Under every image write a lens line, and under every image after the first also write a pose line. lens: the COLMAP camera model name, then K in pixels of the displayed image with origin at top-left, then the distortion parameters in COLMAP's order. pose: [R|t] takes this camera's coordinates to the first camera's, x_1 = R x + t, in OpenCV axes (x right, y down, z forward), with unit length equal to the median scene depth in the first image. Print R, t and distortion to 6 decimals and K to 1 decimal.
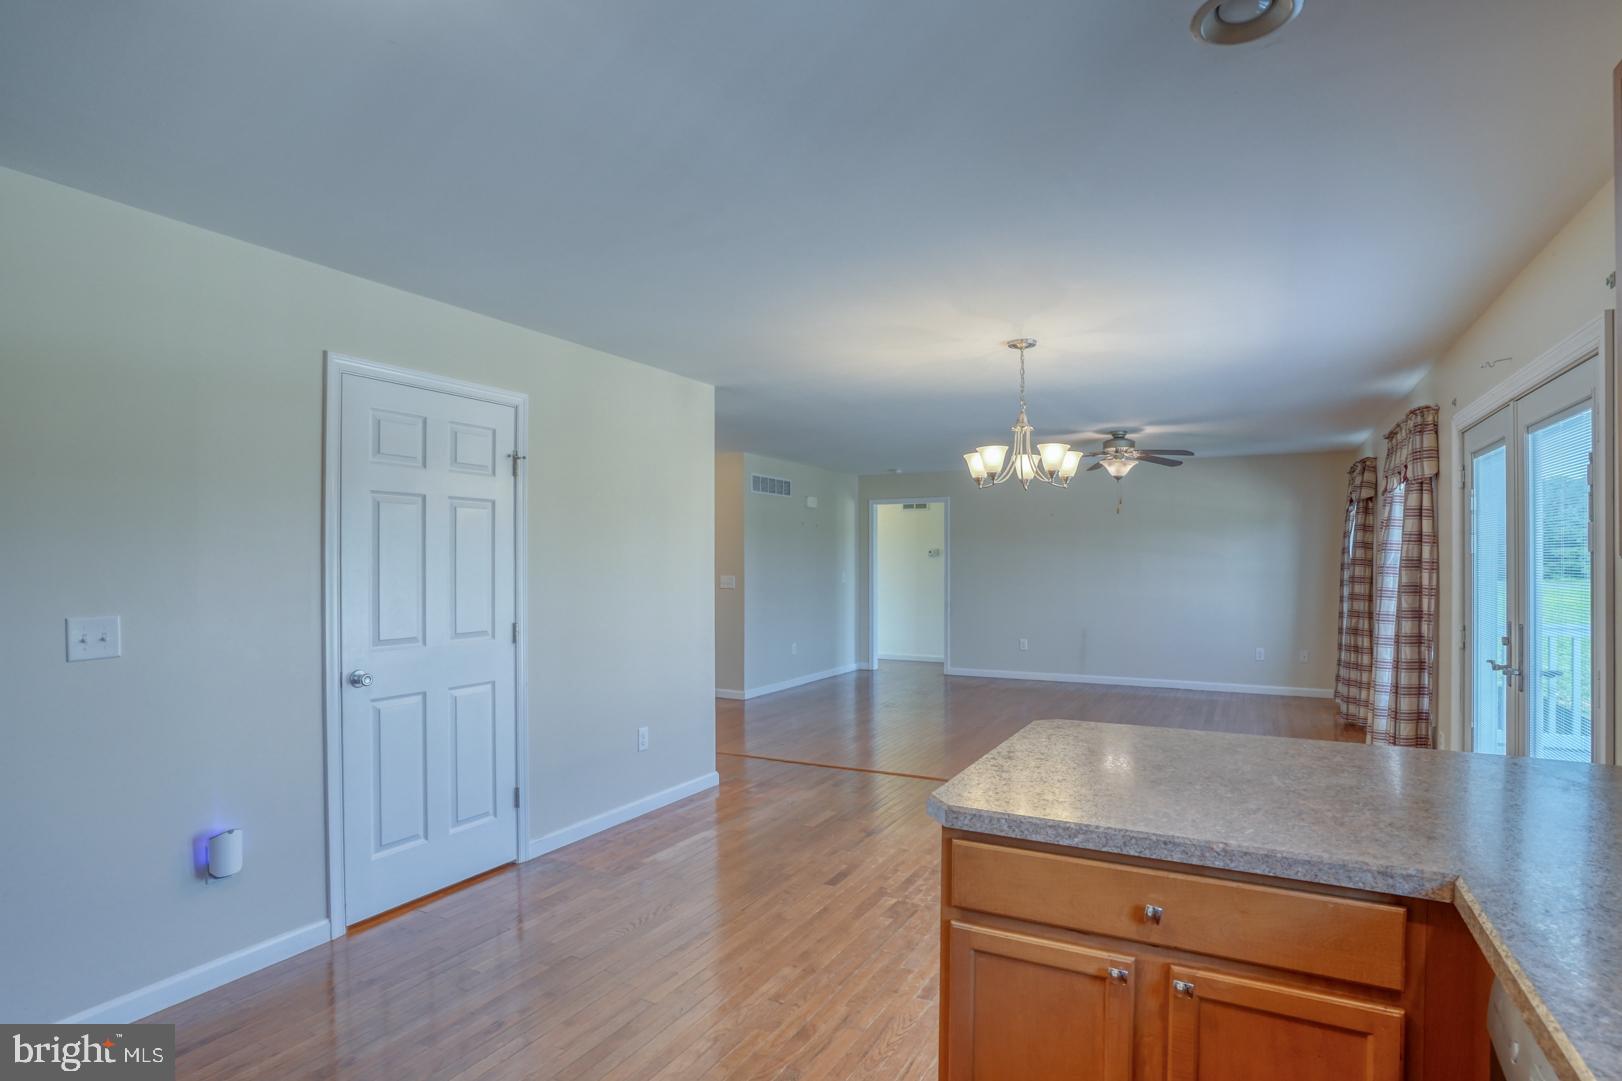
lens RADIAL K [[807.9, 0, 809.1], [0, 807.9, 568.4], [0, 0, 1]] dist [-0.080799, 0.042088]
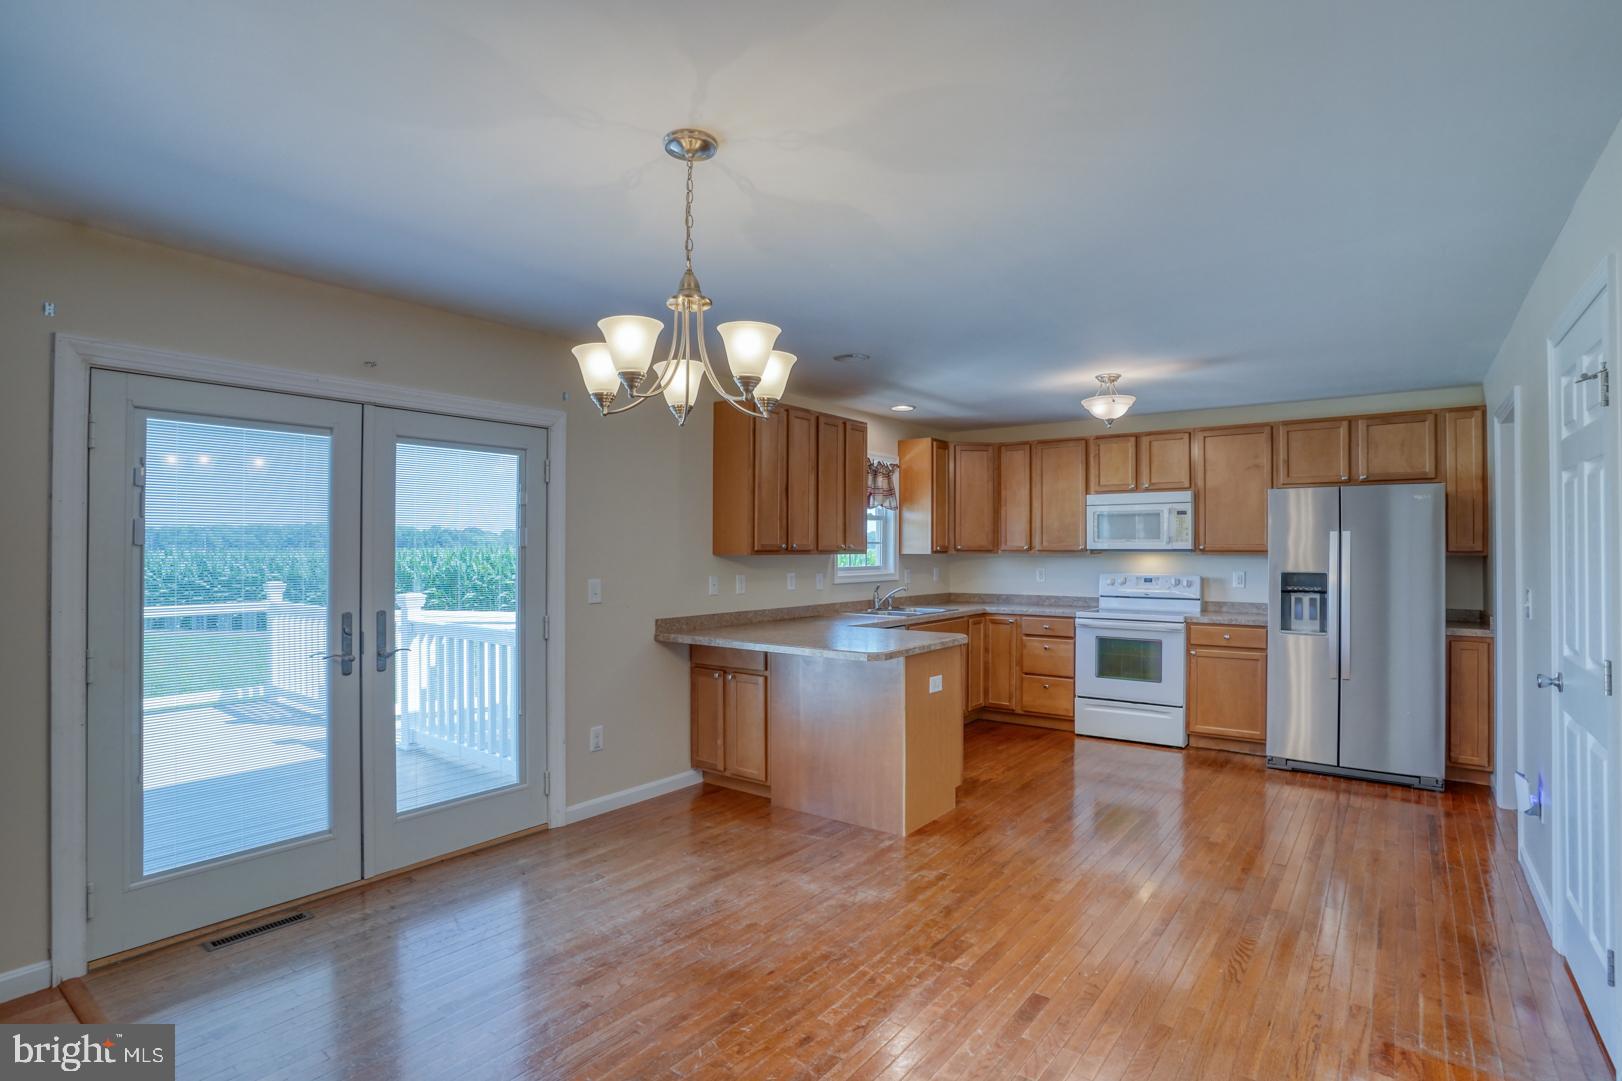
lens RADIAL K [[800.2, 0, 811.0], [0, 800.2, 540.5], [0, 0, 1]] dist [-0.083850, 0.040918]
pose [[-0.989091, 0.003376, 0.147269, 0.123037], [0.003207, 0.999994, -0.001386, -0.020238], [-0.147272, -0.000899, -0.989096, 1.674380]]
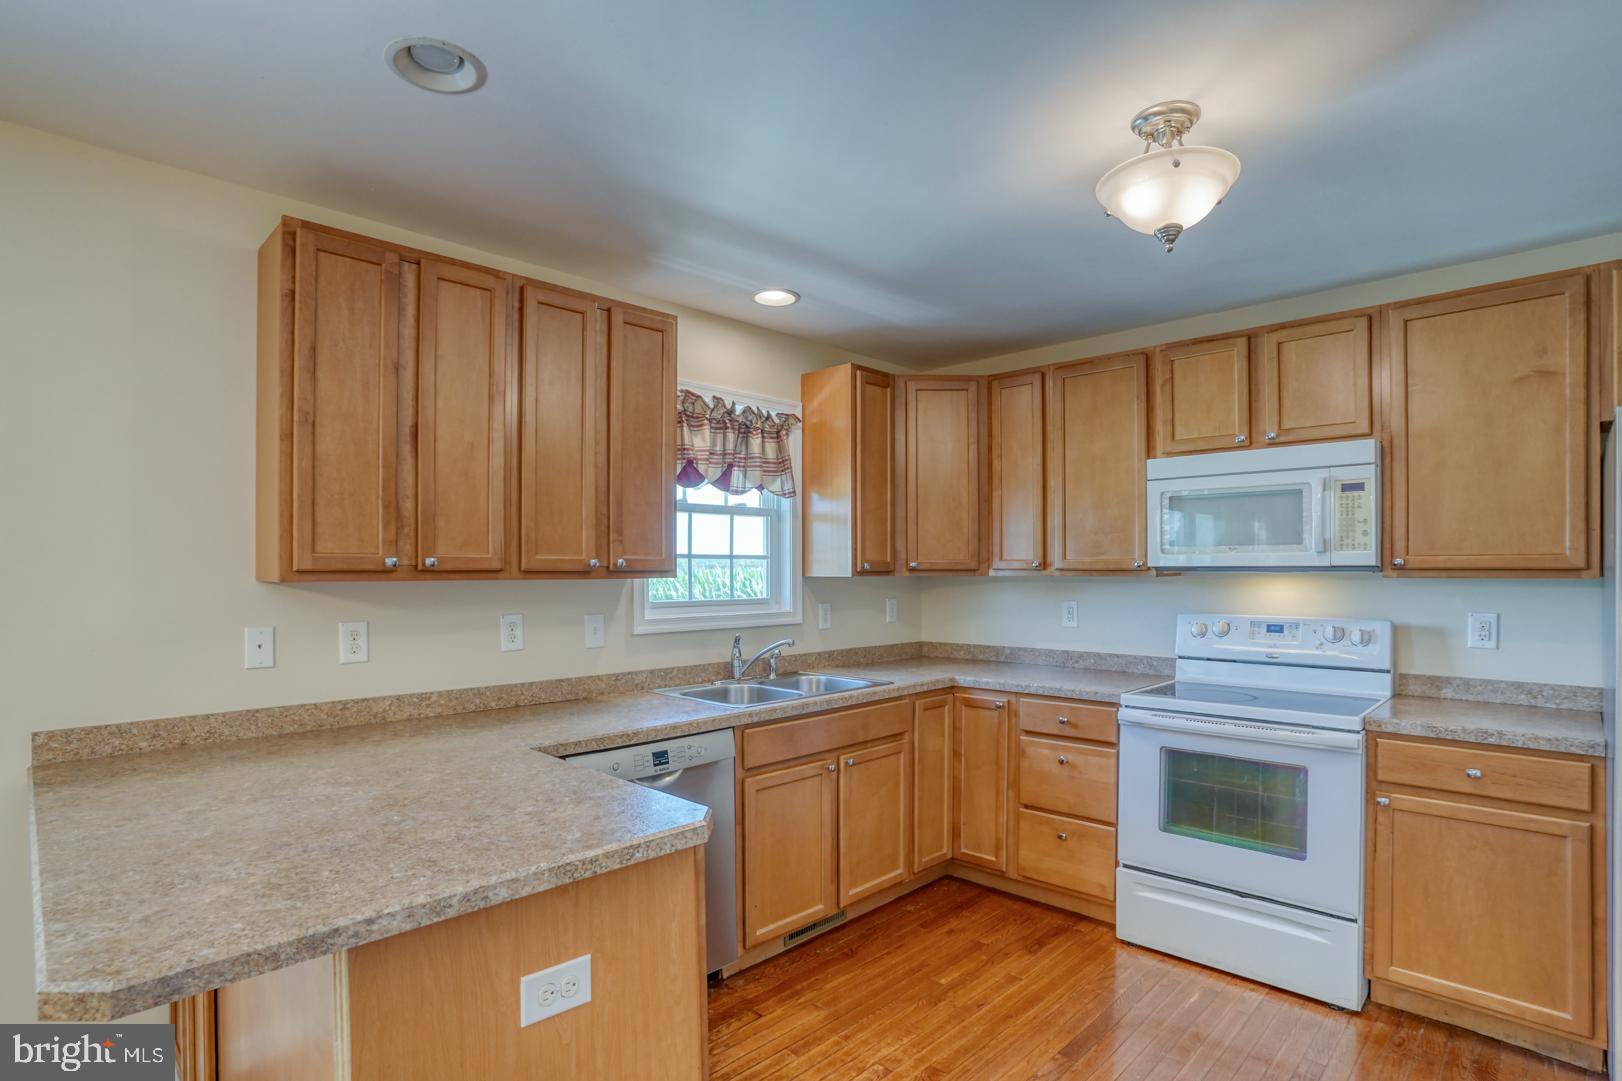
lens RADIAL K [[807.9, 0, 809.1], [0, 807.9, 568.4], [0, 0, 1]] dist [-0.080799, 0.042088]
pose [[-0.962516, 0.005479, 0.271169, -0.100186], [0.007975, 0.999935, 0.008103, -0.009711], [-0.271107, 0.009961, -0.962498, 0.809495]]
